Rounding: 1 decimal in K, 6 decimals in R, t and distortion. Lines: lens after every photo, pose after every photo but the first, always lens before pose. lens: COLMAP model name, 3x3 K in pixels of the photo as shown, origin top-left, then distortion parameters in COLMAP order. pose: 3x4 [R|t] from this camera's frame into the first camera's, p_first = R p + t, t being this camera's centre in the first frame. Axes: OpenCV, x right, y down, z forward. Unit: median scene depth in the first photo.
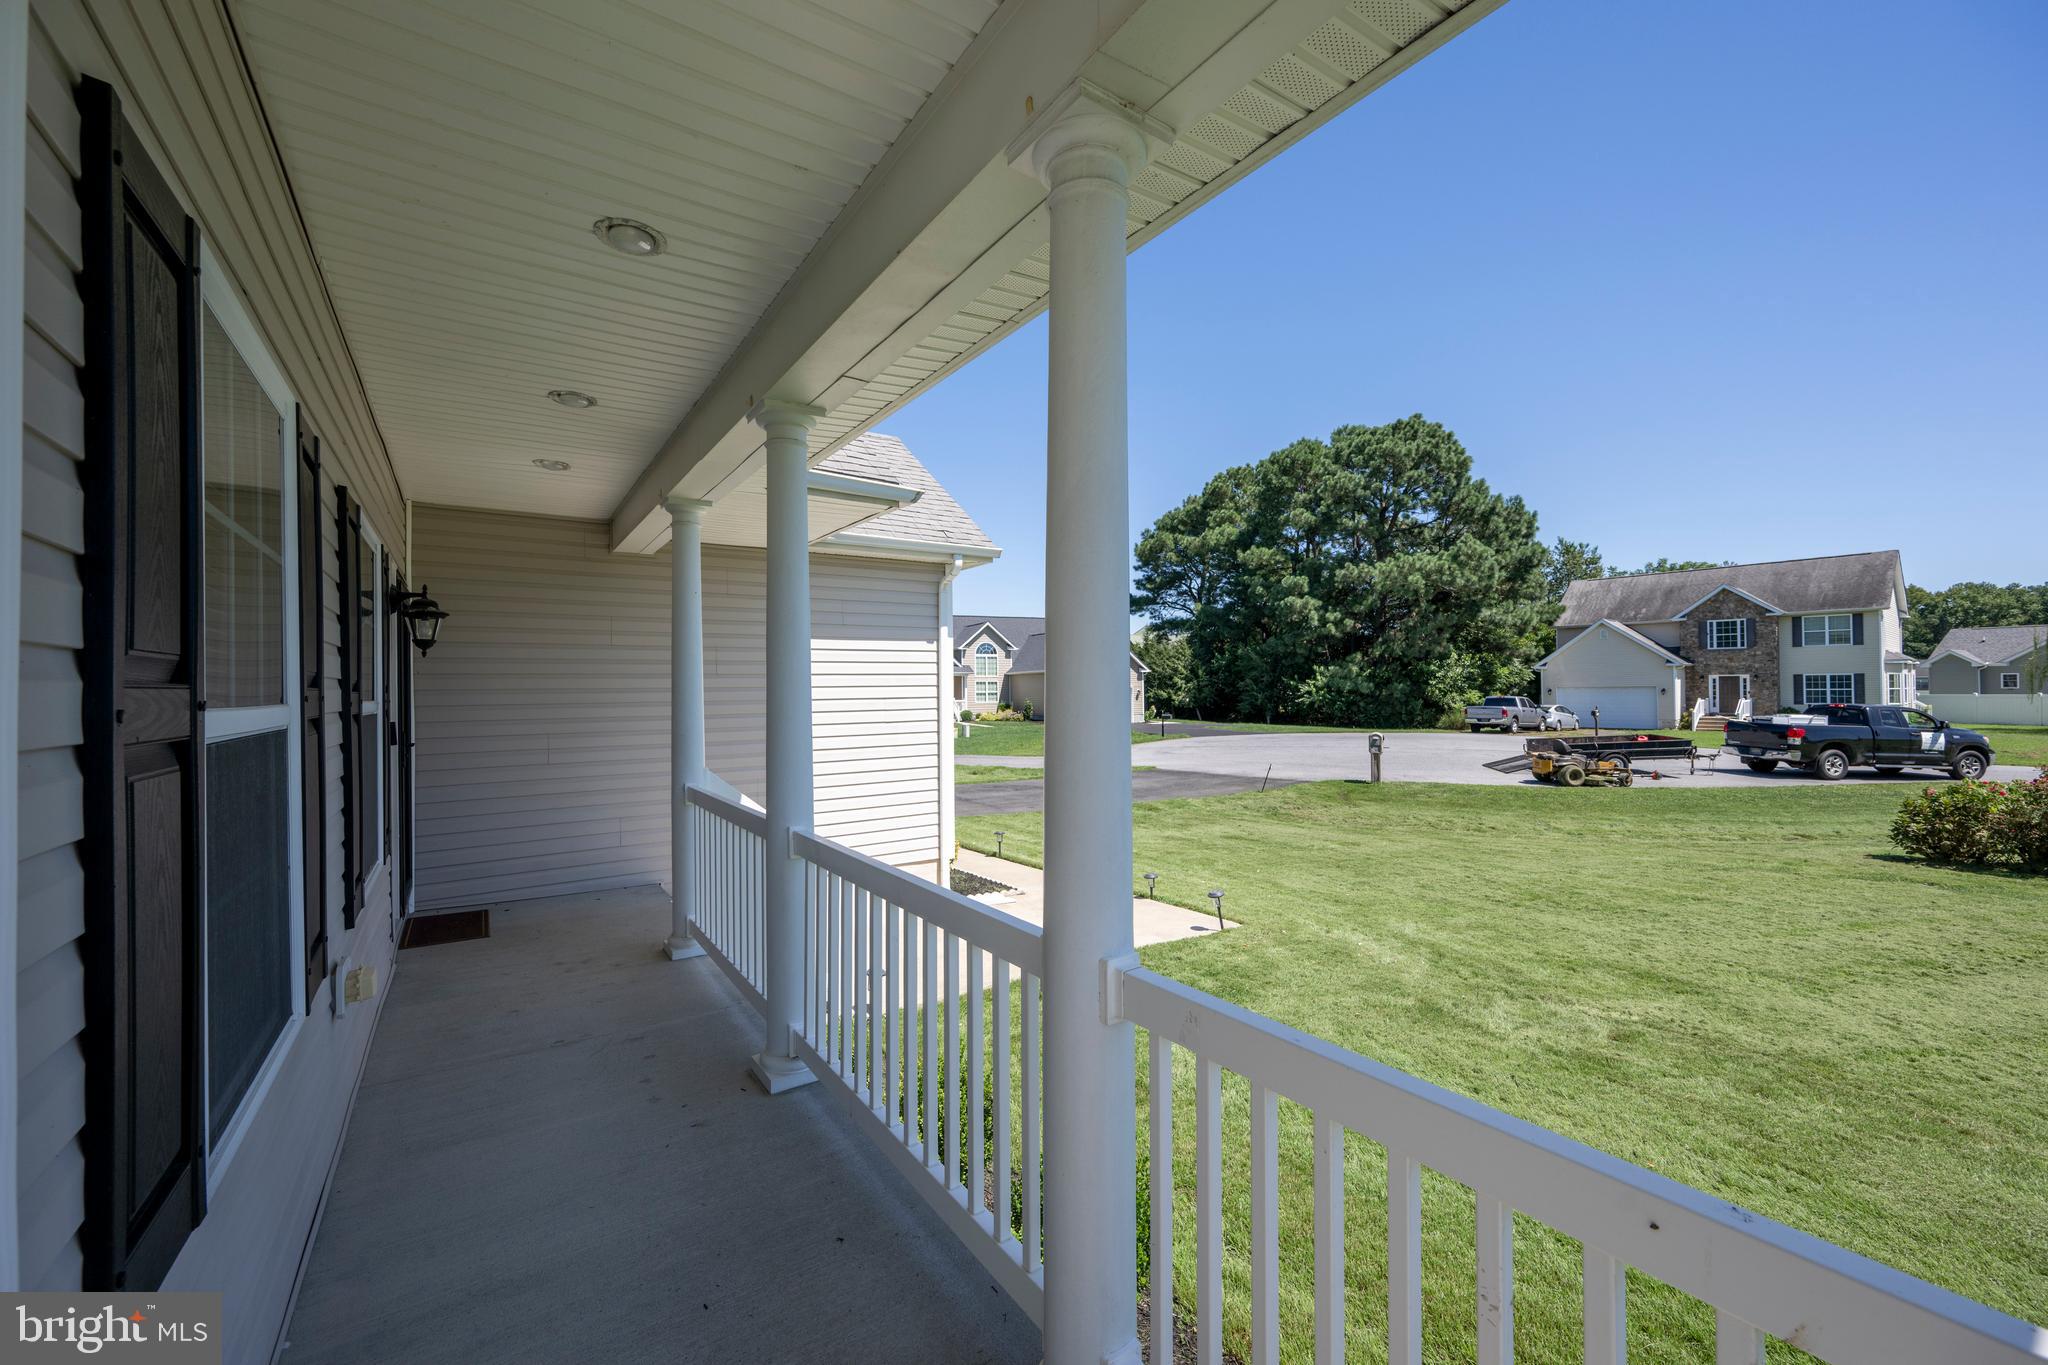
lens RADIAL K [[814.3, 0, 1016.5], [0, 814.3, 688.5], [0, 0, 1]] dist [0.004146, -0.000610]
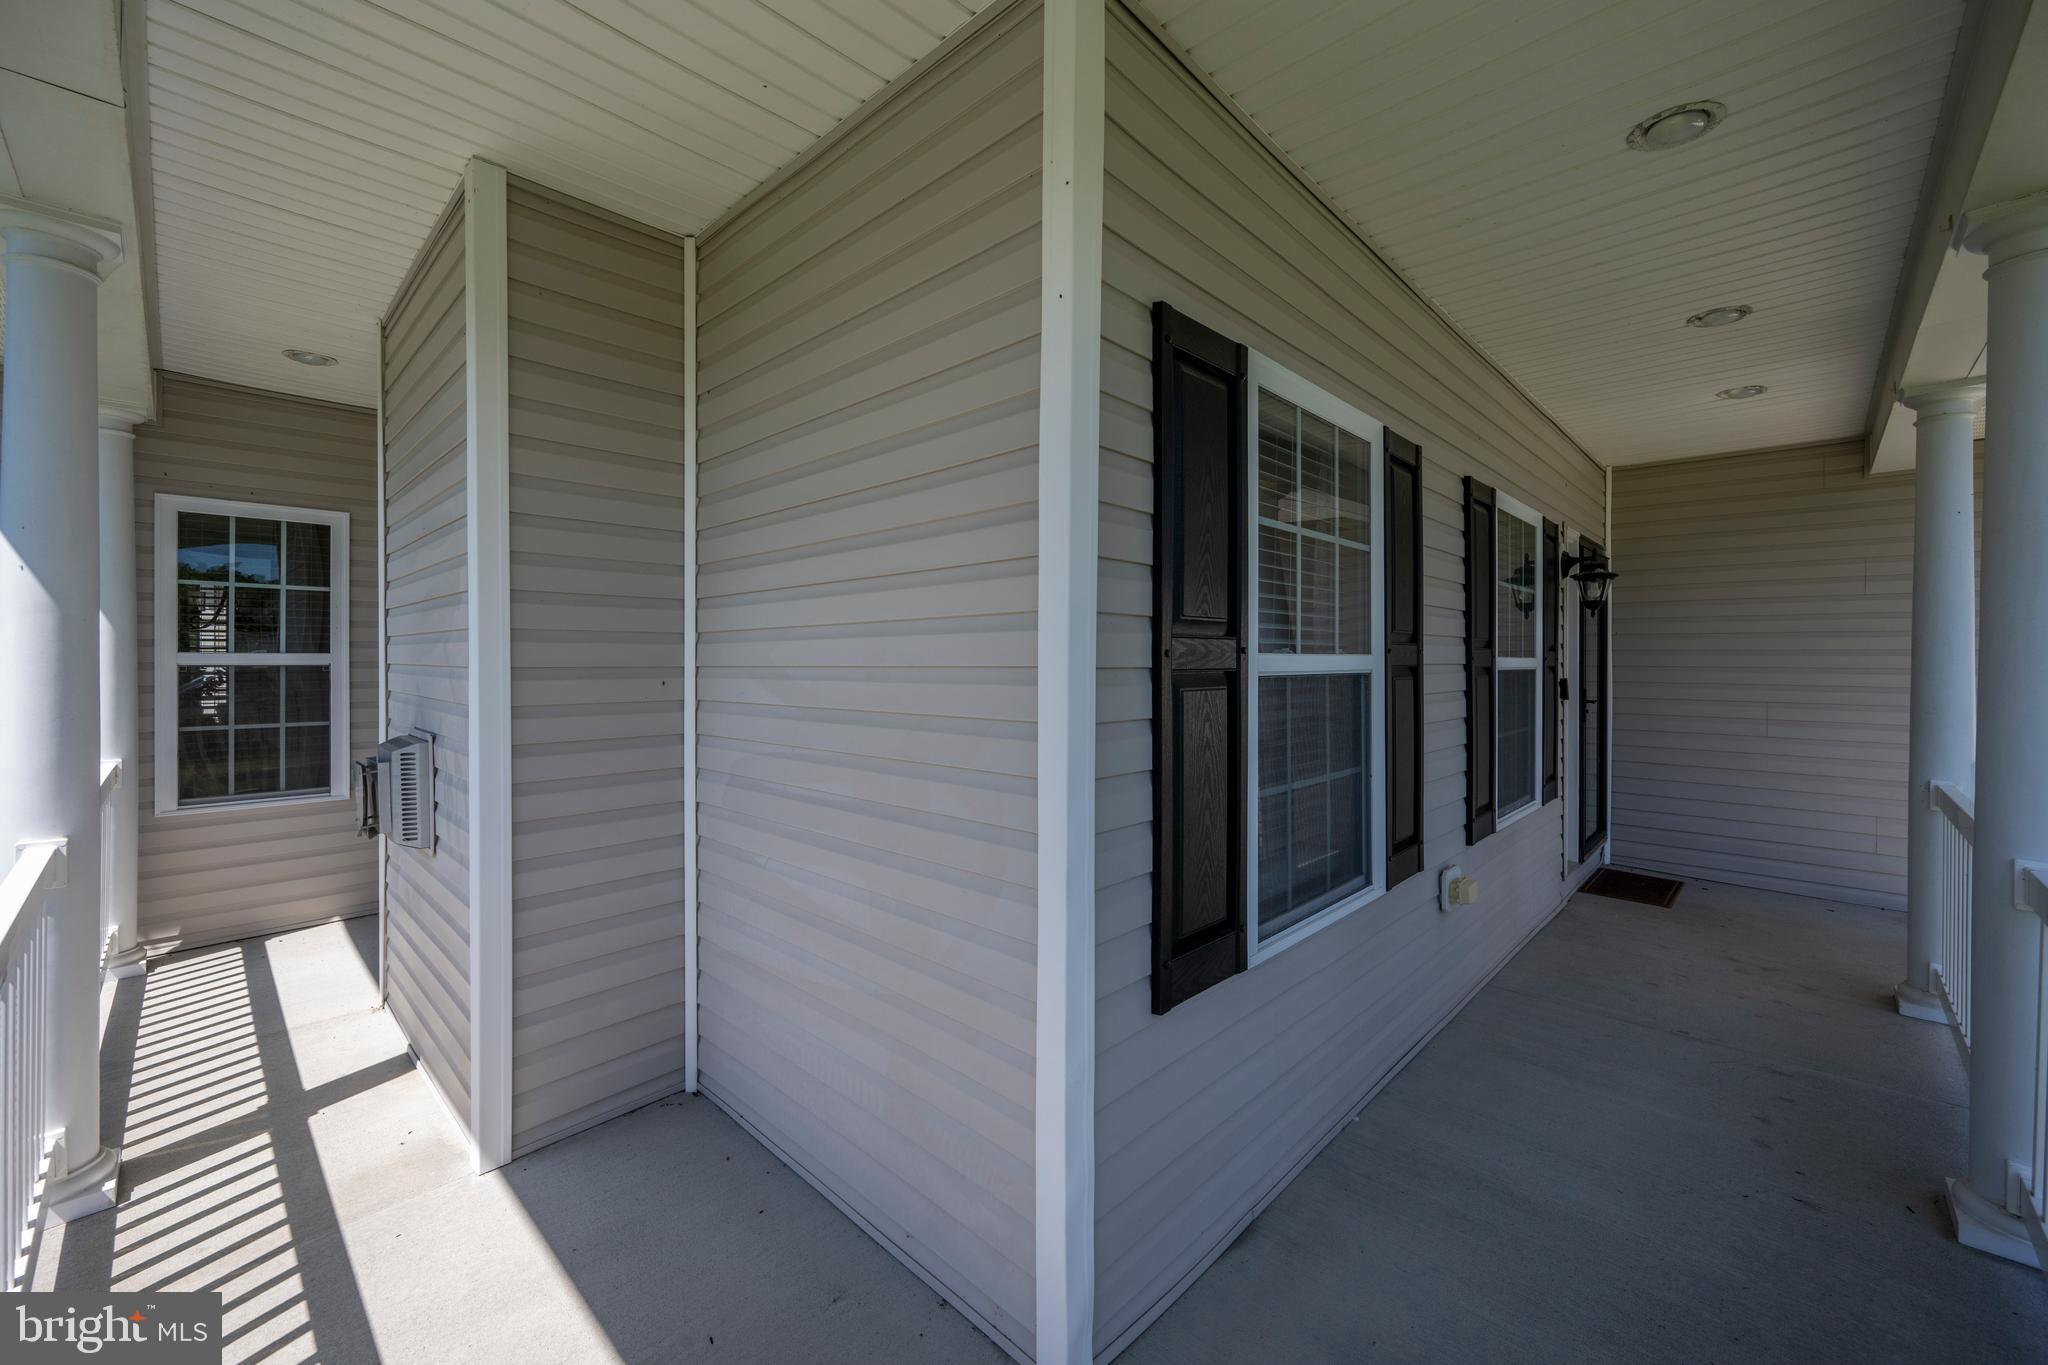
lens RADIAL K [[814.3, 0, 1039.7], [0, 814.3, 670.0], [0, 0, 1]] dist [0.004146, -0.000610]
pose [[0.223634, 0.026132, -0.974323, 0.145674], [-0.005990, 0.999658, 0.025437, 0.006837], [0.974655, 0.000148, 0.223714, 0.082973]]
